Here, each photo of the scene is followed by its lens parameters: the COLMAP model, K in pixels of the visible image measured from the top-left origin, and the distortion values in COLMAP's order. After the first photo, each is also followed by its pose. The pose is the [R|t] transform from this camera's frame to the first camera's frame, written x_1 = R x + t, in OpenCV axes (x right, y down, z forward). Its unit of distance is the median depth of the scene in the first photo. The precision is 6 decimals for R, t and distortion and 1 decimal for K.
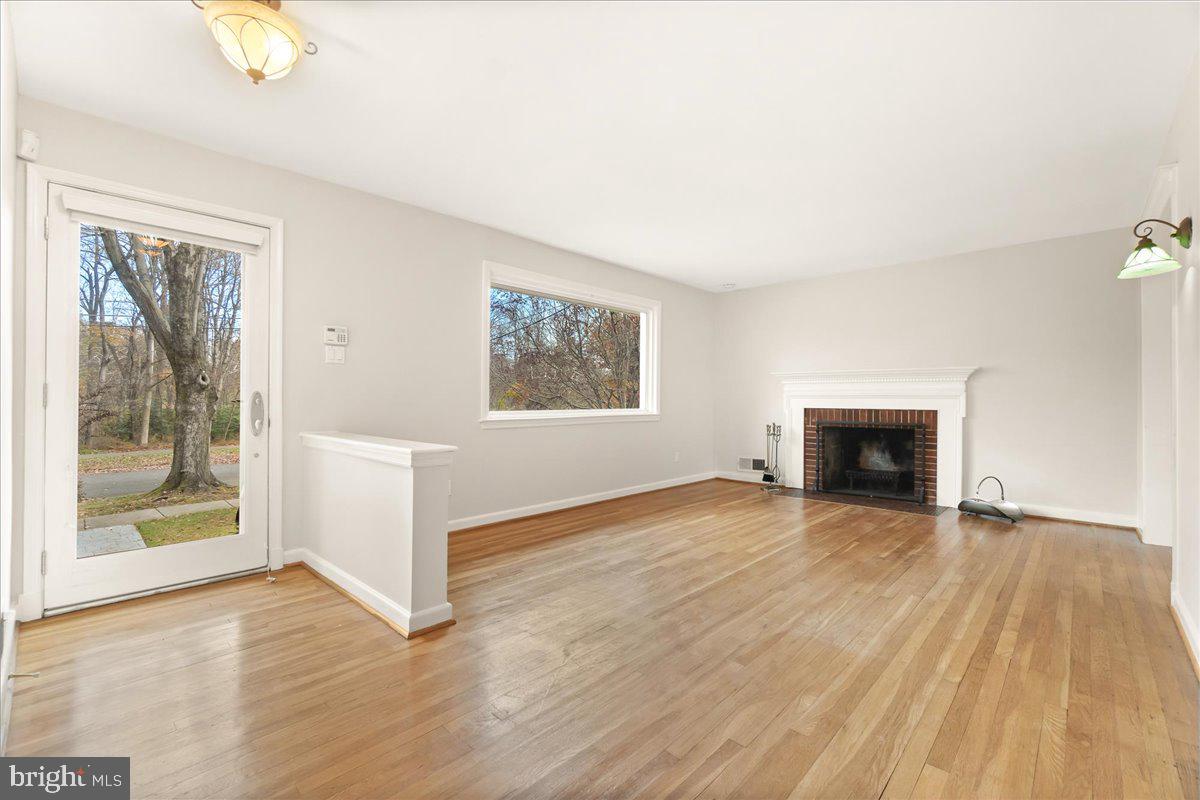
lens RADIAL K [[521.3, 0, 600.0], [0, 521.3, 400.0], [0, 0, 1]] dist [0.000850, 0.000169]
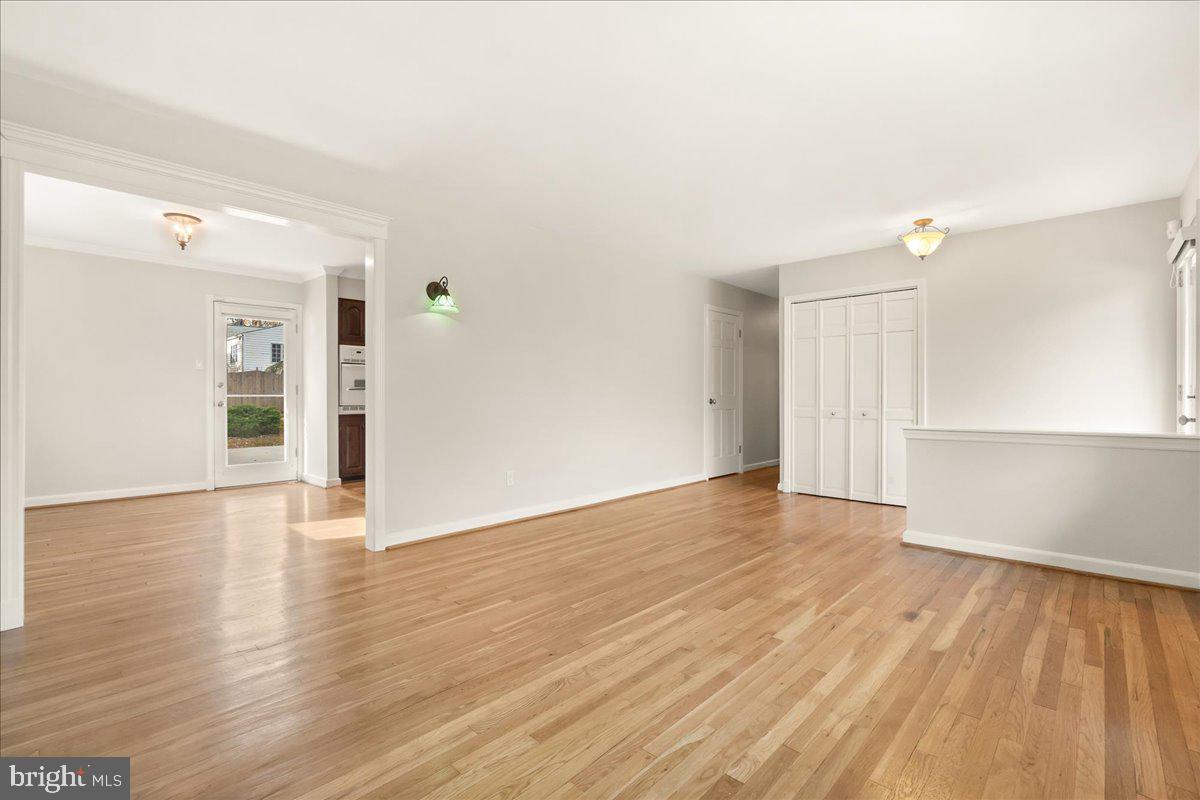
lens RADIAL K [[521.3, 0, 600.0], [0, 521.3, 400.0], [0, 0, 1]] dist [0.000850, 0.000169]
pose [[-0.999895, -0.007680, 0.012310, 0.421897], [-0.007583, 0.999940, 0.007863, 0.004259], [-0.012370, 0.007769, -0.999893, 1.836302]]
